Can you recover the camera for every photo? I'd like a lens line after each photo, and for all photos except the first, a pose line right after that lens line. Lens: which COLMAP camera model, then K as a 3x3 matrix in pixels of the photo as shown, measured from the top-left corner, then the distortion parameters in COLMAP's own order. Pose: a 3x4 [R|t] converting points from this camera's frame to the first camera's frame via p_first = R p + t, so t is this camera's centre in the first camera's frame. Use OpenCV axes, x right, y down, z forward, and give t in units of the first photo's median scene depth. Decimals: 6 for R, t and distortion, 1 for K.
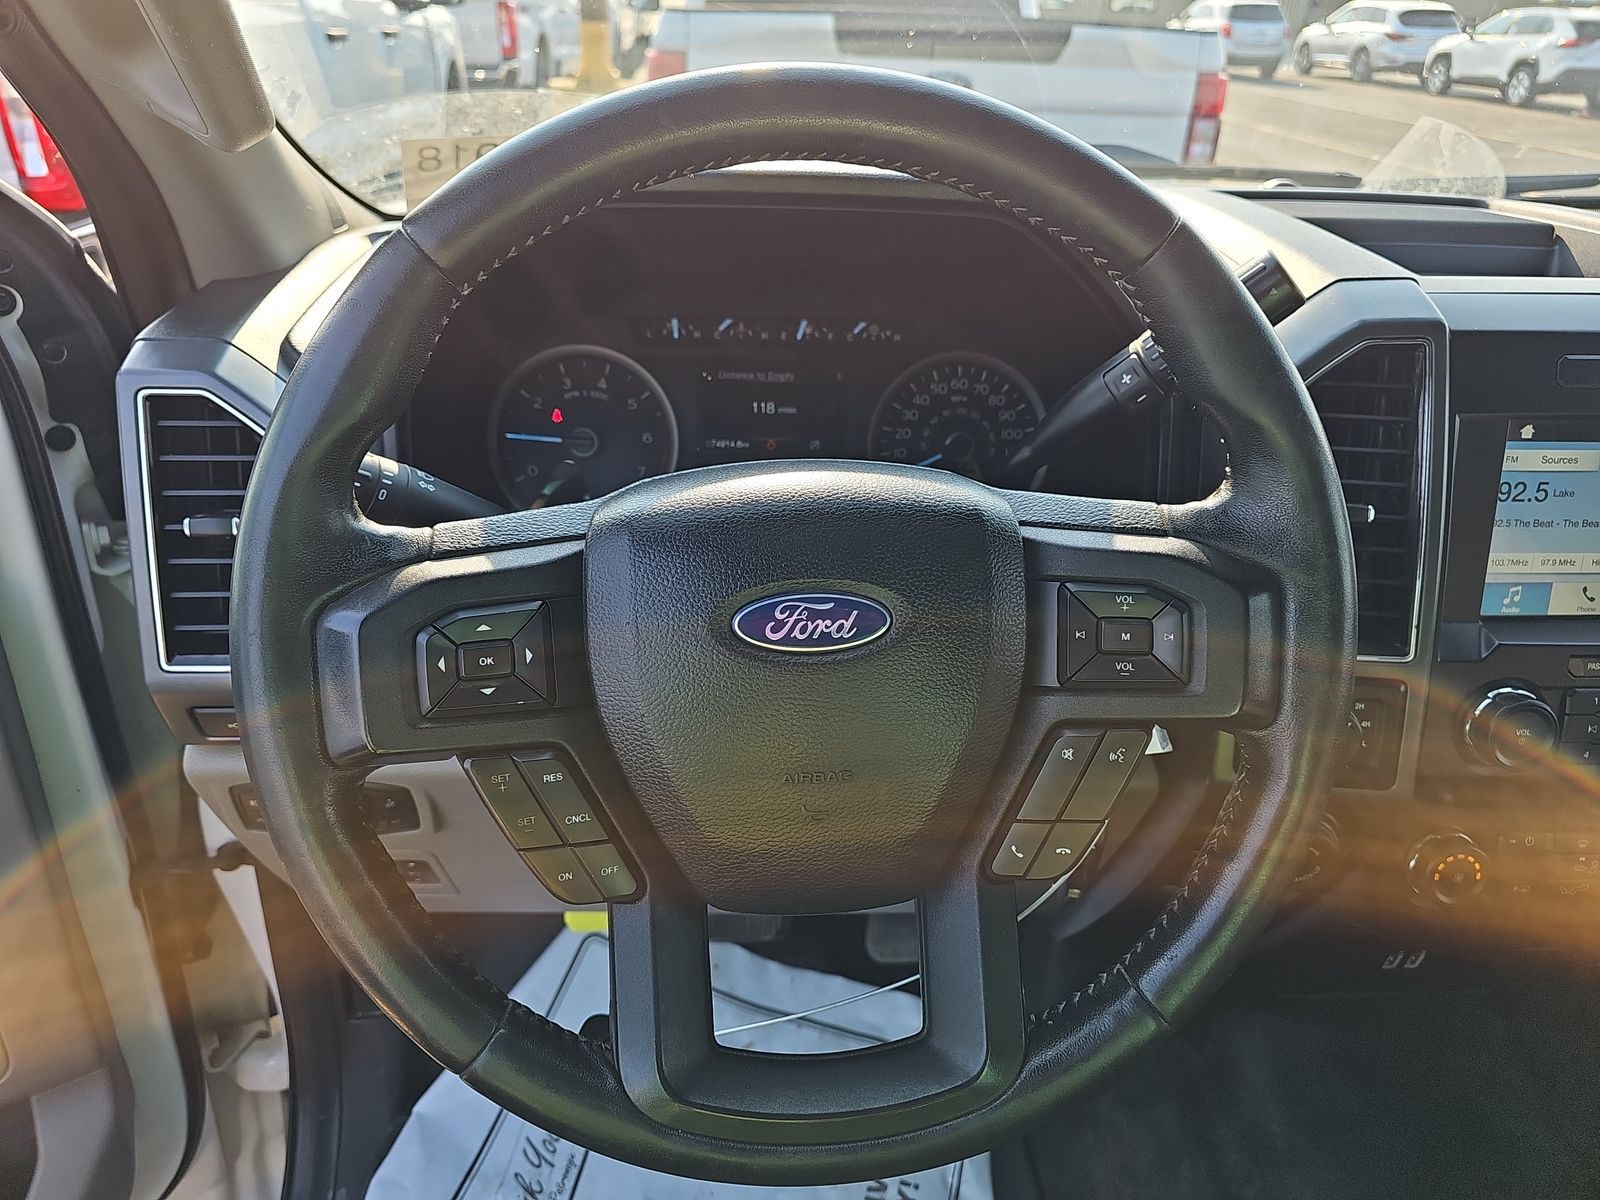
lens RADIAL K [[1073.2, 0, 802.3], [0, 1073.2, 598.8], [0, 0, 1]] dist [0.020426, -0.020133]
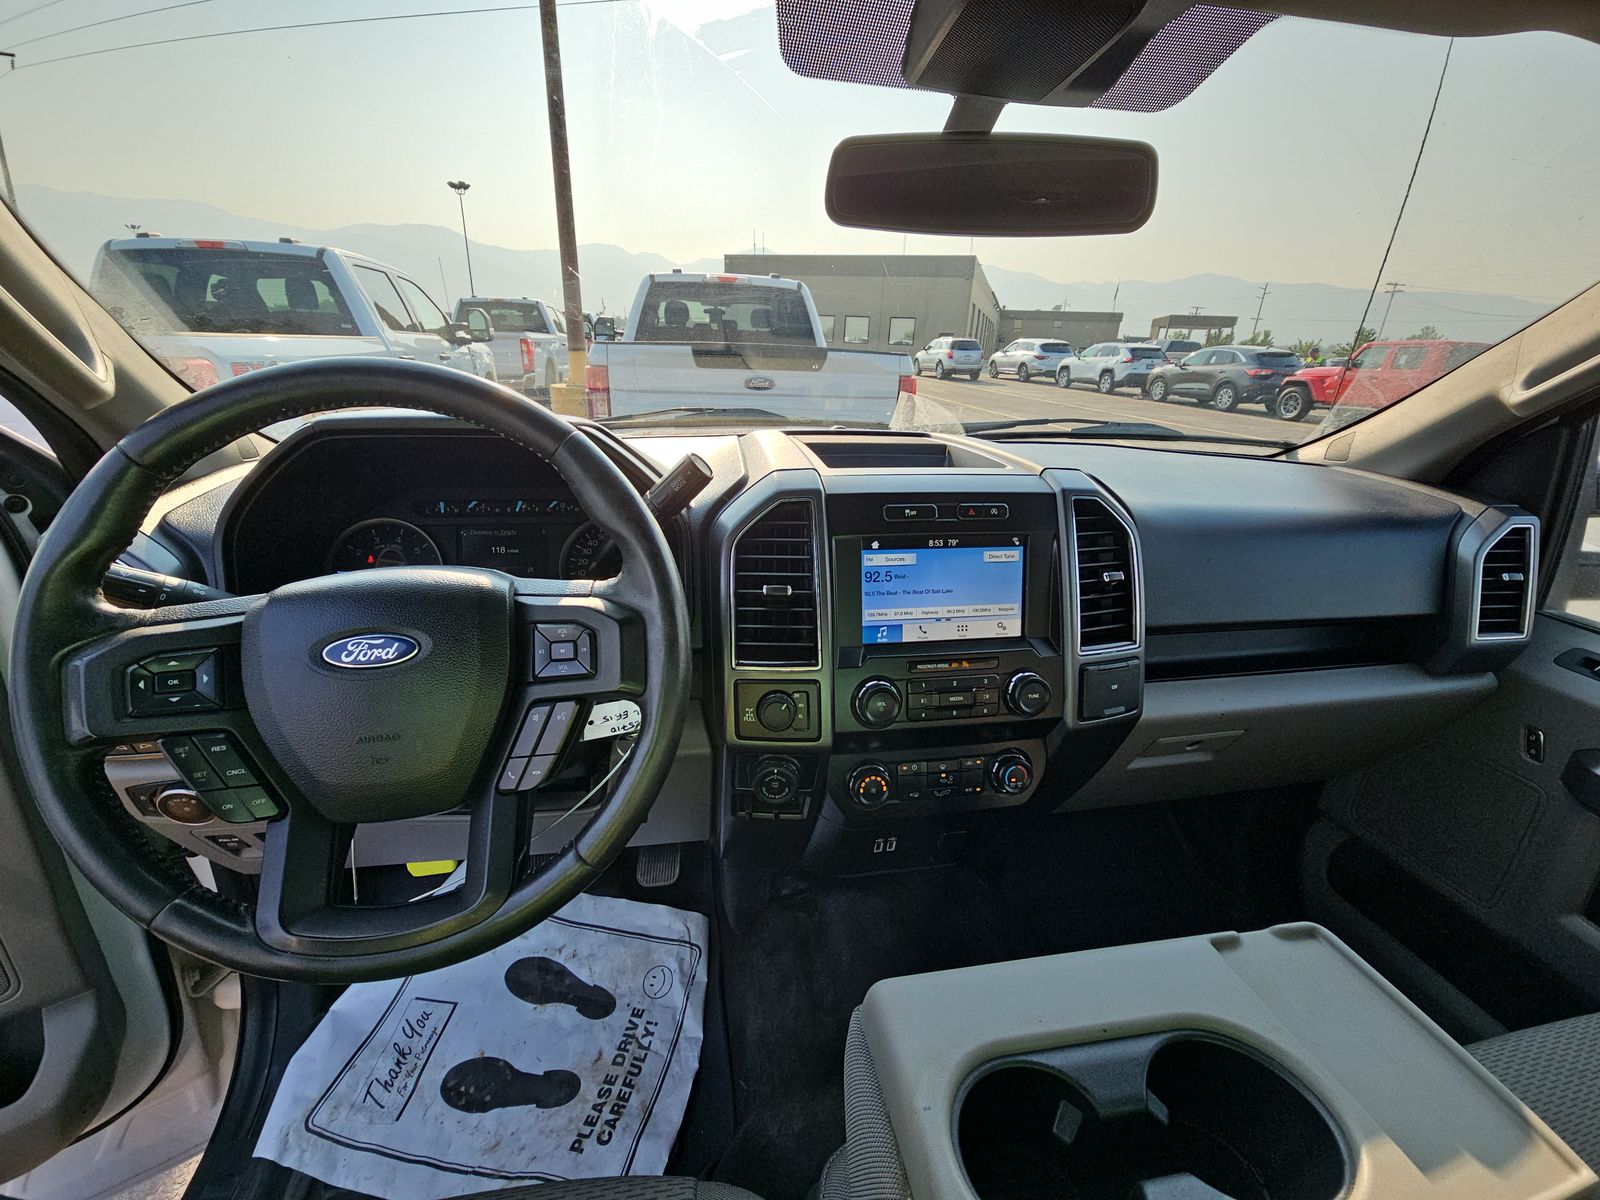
lens RADIAL K [[650.9, 0, 795.8], [0, 650.9, 604.7], [0, 0, 1]] dist [-0.002178, 0.000539]
pose [[0.993514, -0.043776, 0.104944, 0.335033], [0.055955, 0.991664, -0.116071, 0.061700], [-0.098988, 0.121190, 0.987681, -0.090450]]
